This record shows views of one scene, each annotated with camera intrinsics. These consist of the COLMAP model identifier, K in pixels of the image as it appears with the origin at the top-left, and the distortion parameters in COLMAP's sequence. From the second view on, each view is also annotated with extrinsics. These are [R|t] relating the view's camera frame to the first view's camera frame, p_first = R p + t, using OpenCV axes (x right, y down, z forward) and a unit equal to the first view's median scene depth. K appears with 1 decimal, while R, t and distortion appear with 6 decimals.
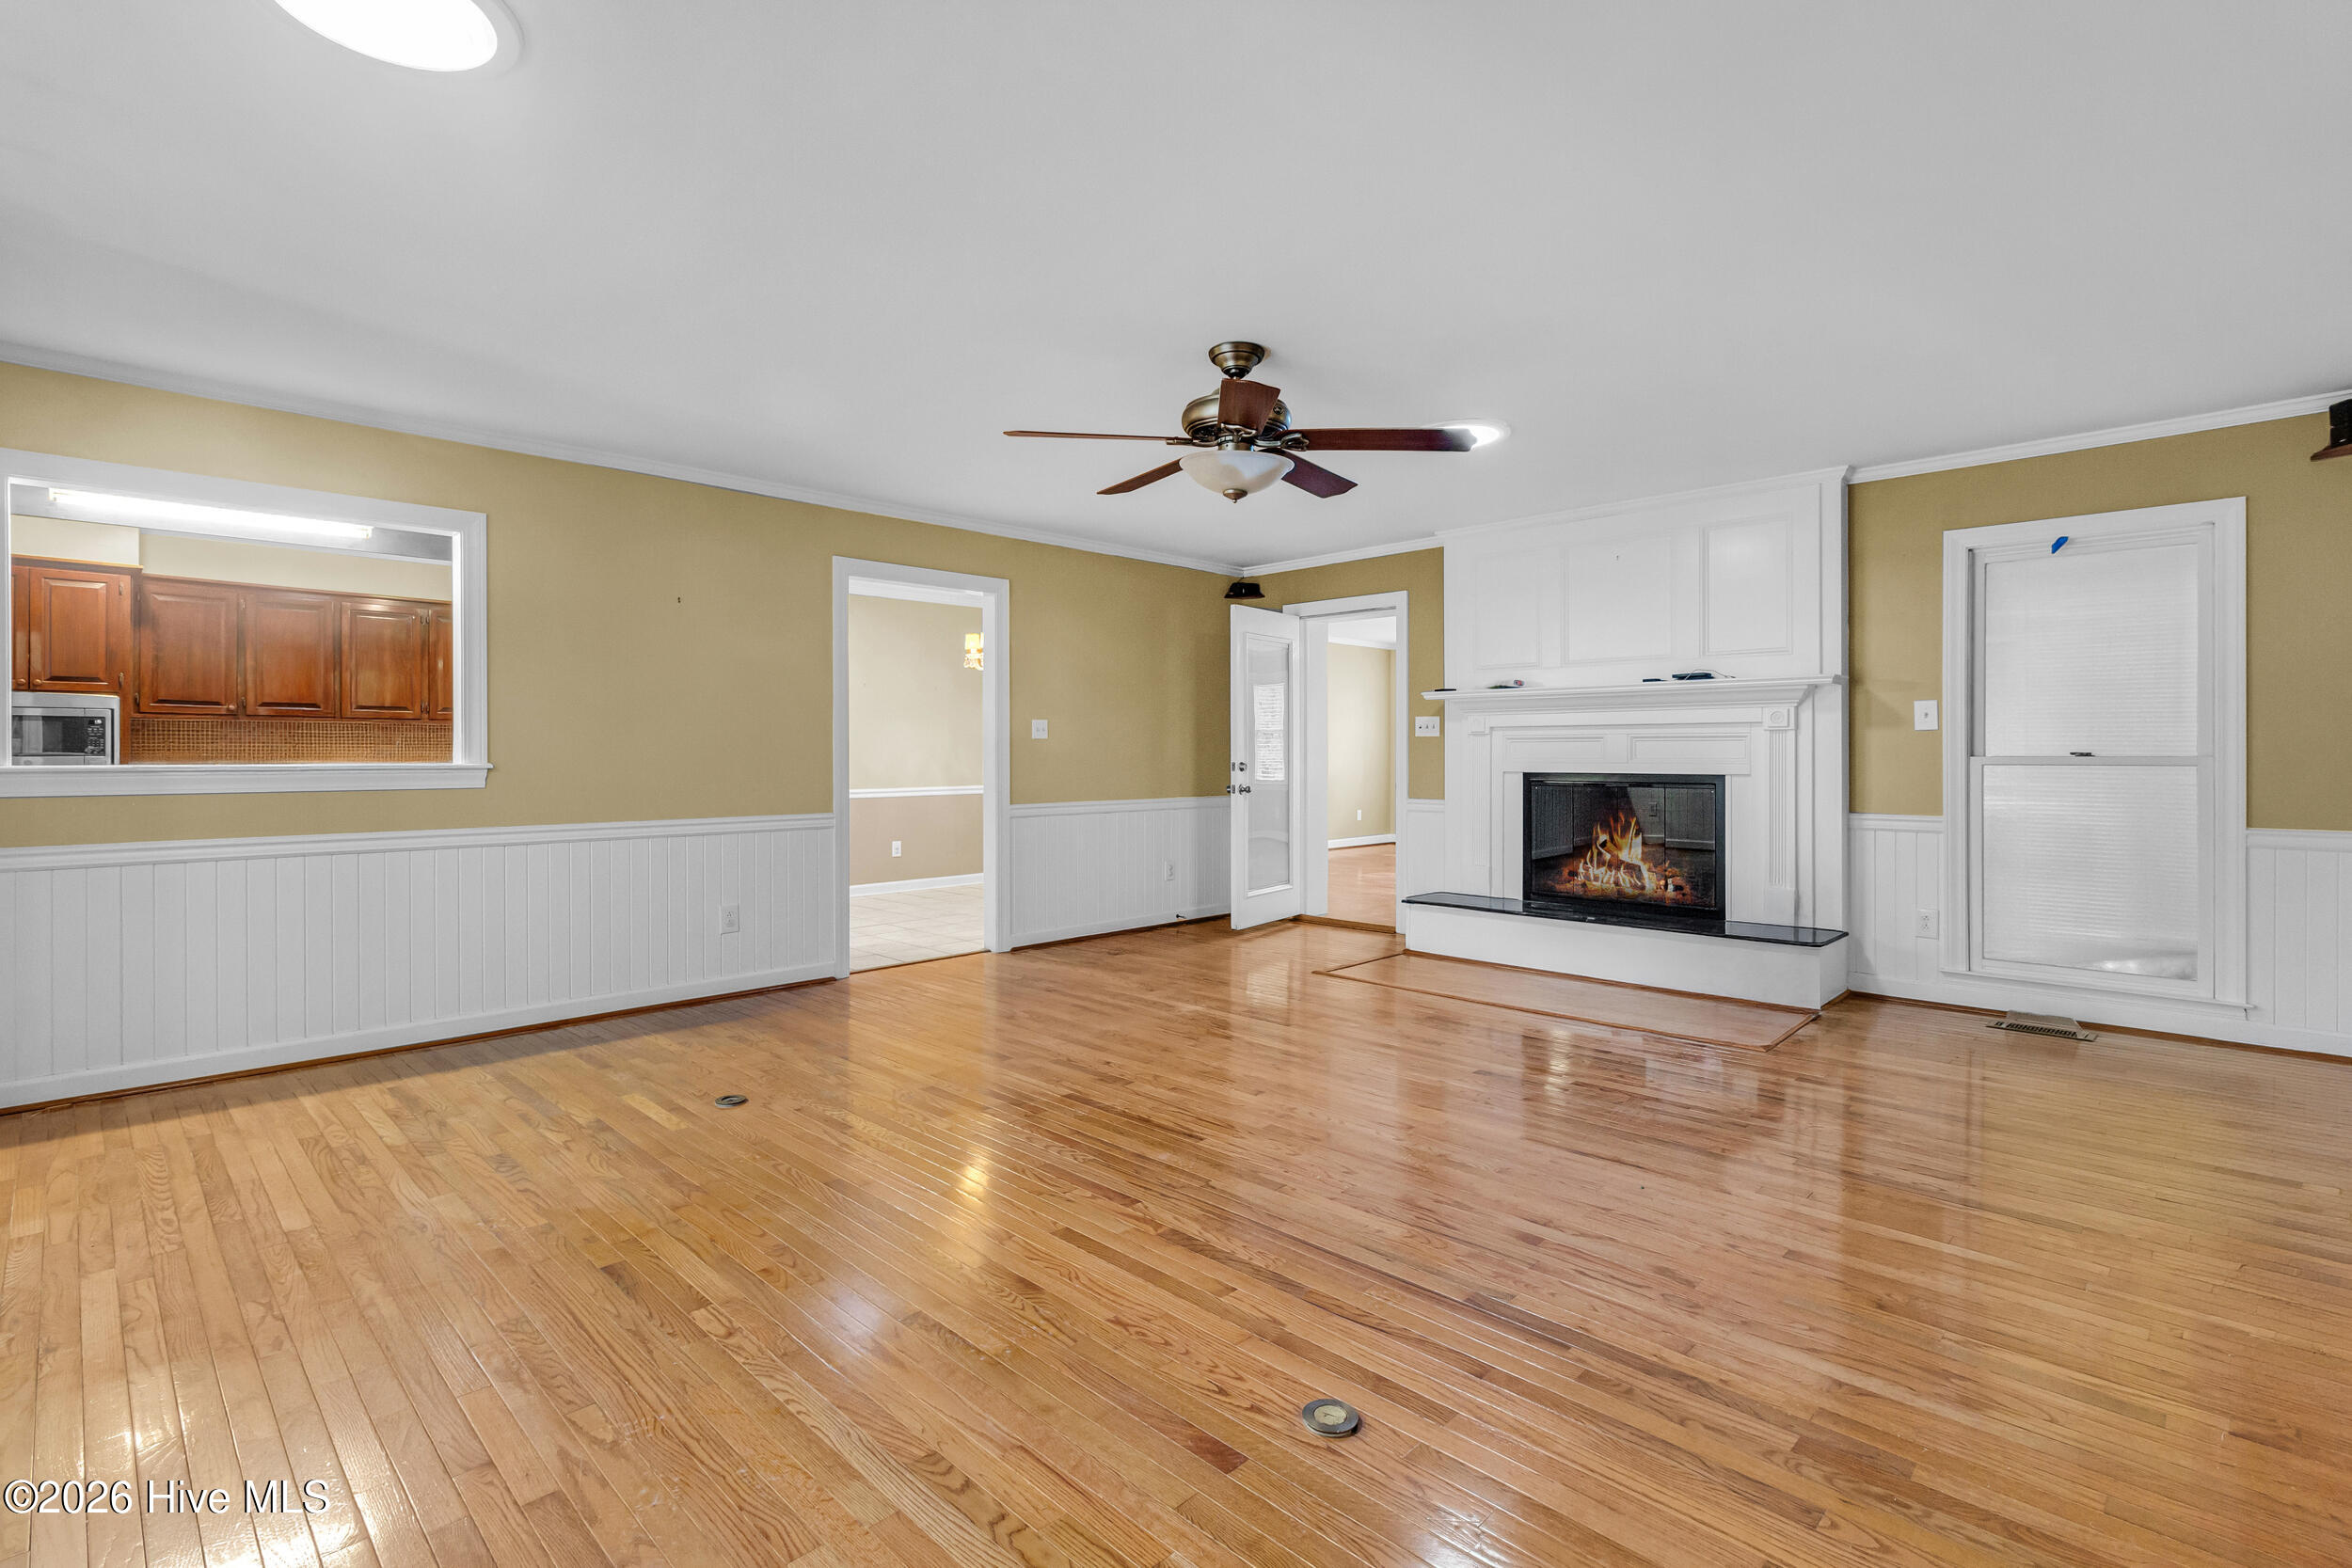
lens RADIAL K [[1094.7, 0, 1168.1], [0, 1094.7, 758.0], [0, 0, 1]] dist [0.002191, -0.000118]
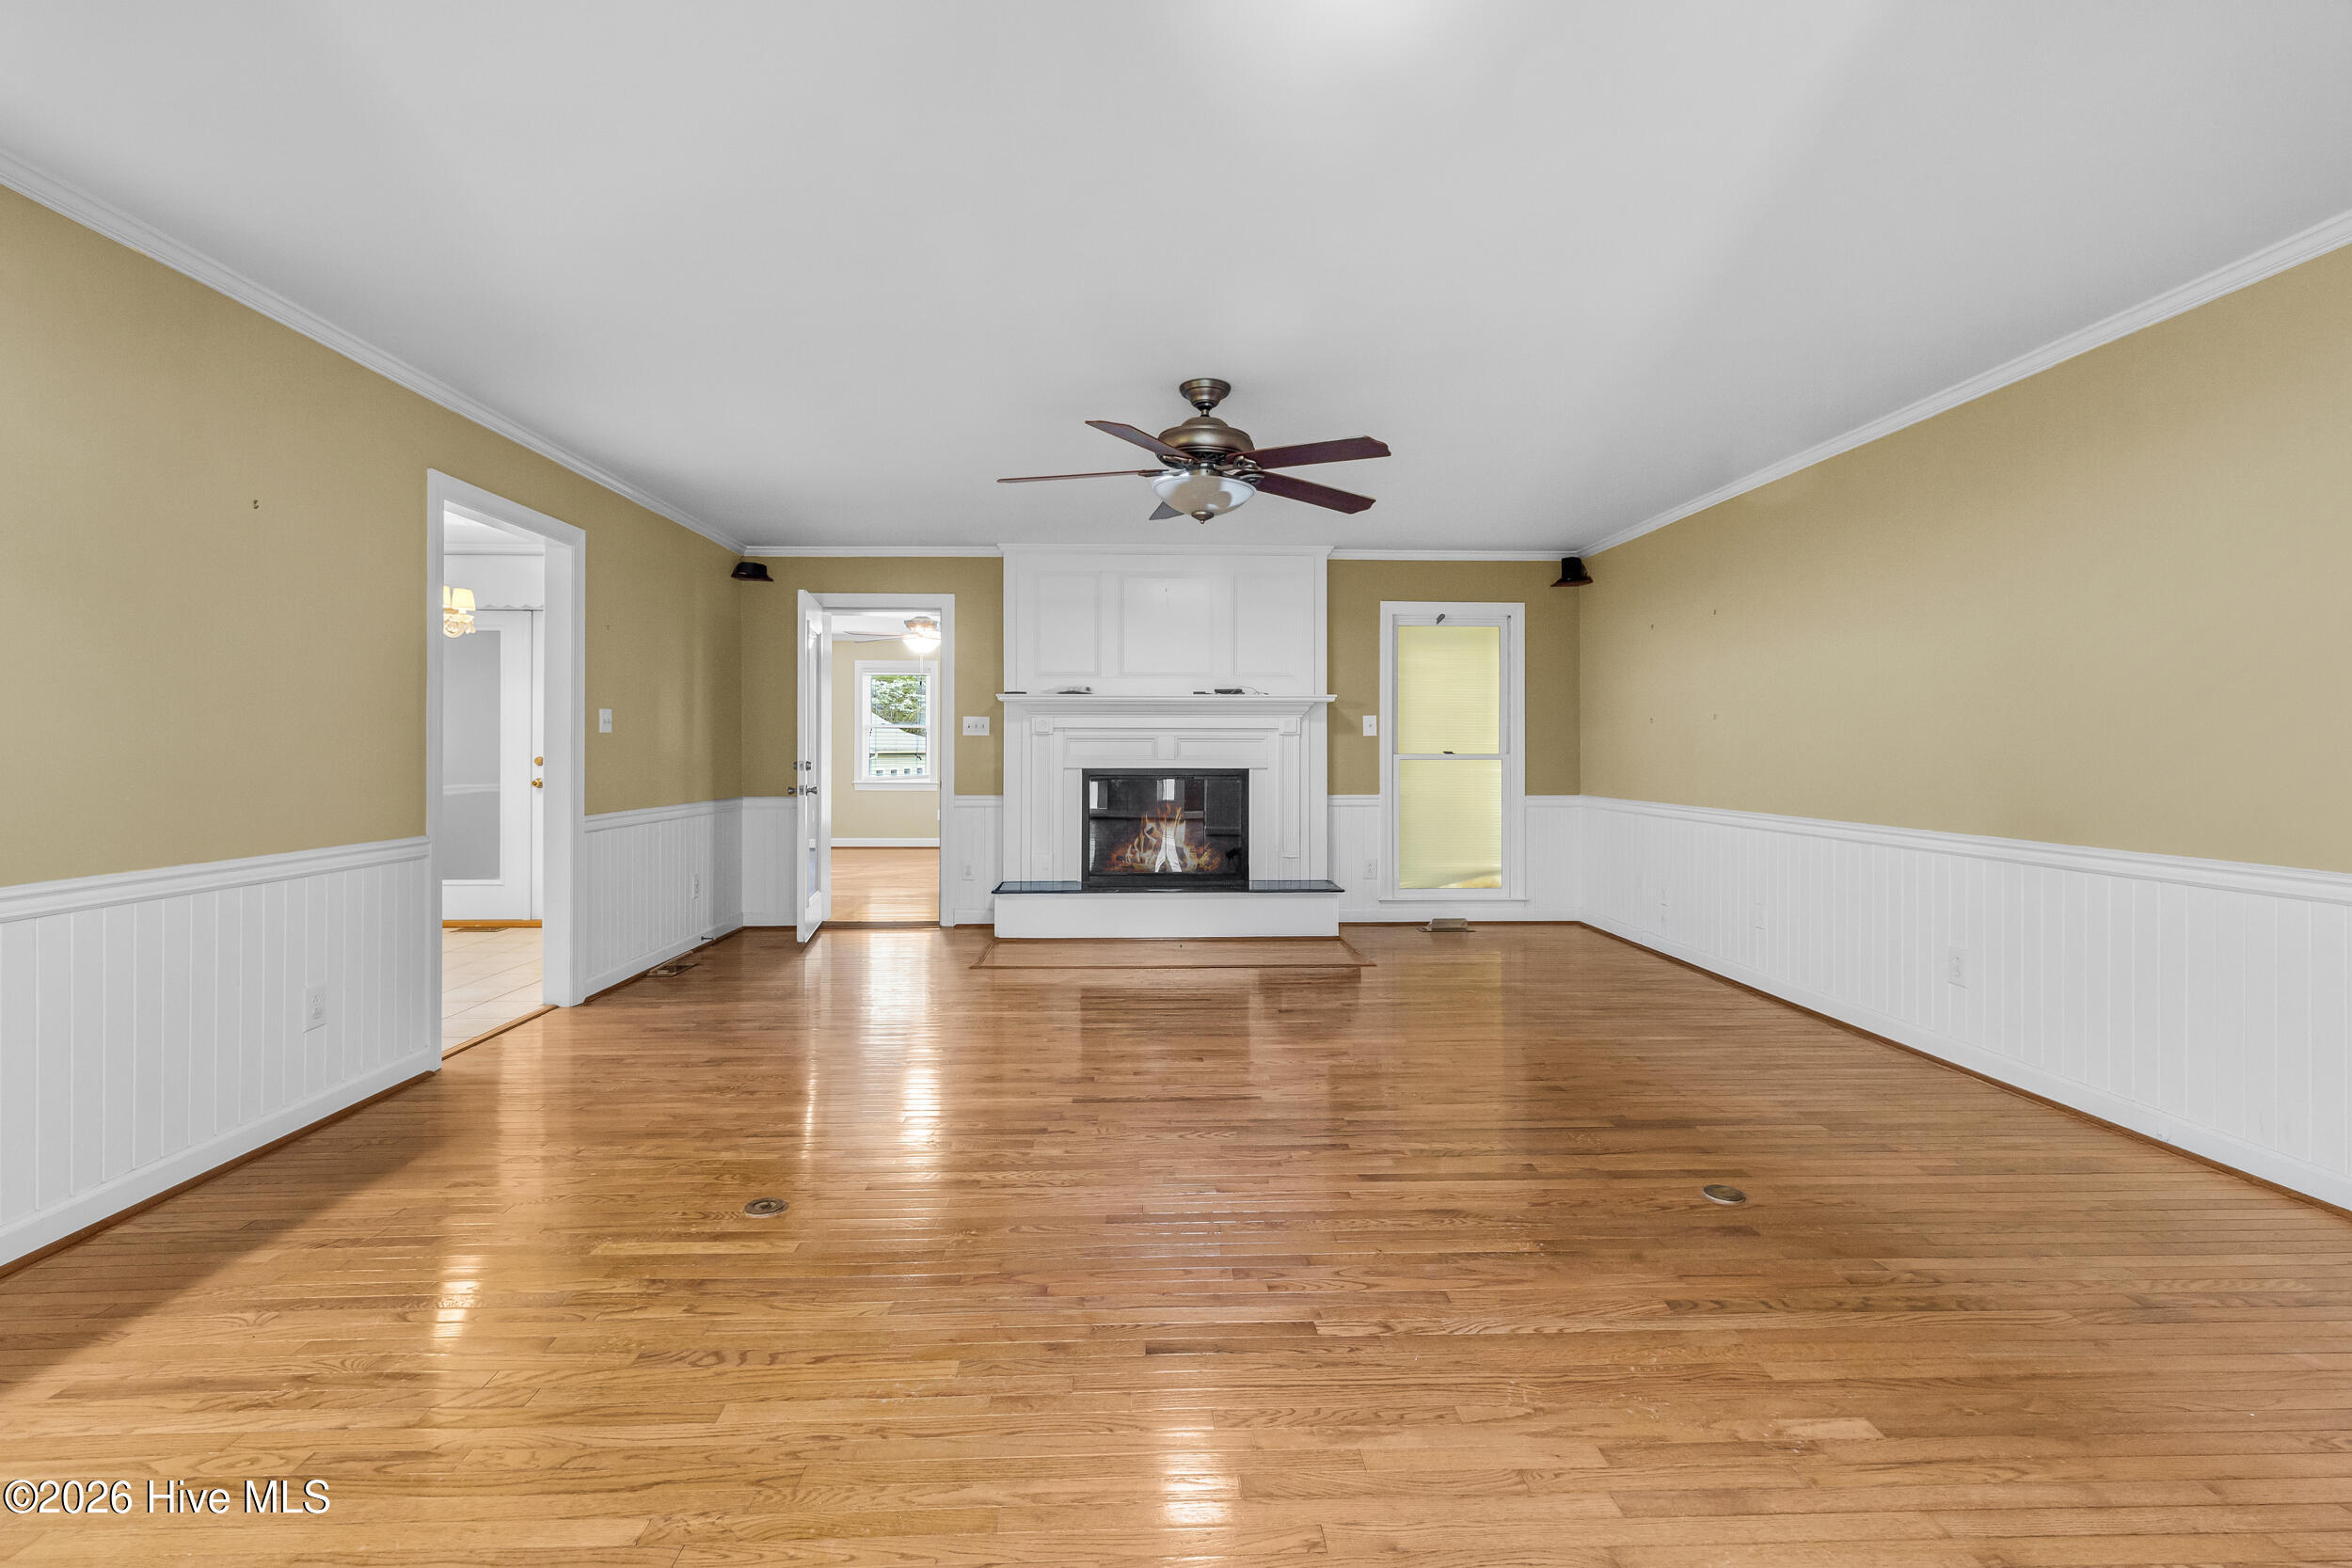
lens RADIAL K [[1102.8, 0, 1169.3], [0, 1102.8, 735.5], [0, 0, 1]] dist [0.001853, 0.000126]
pose [[0.682025, 0.012372, 0.731224, -0.544176], [0.002407, 0.999813, -0.019162, 0.001359], [-0.731325, 0.014829, 0.681868, 0.190498]]
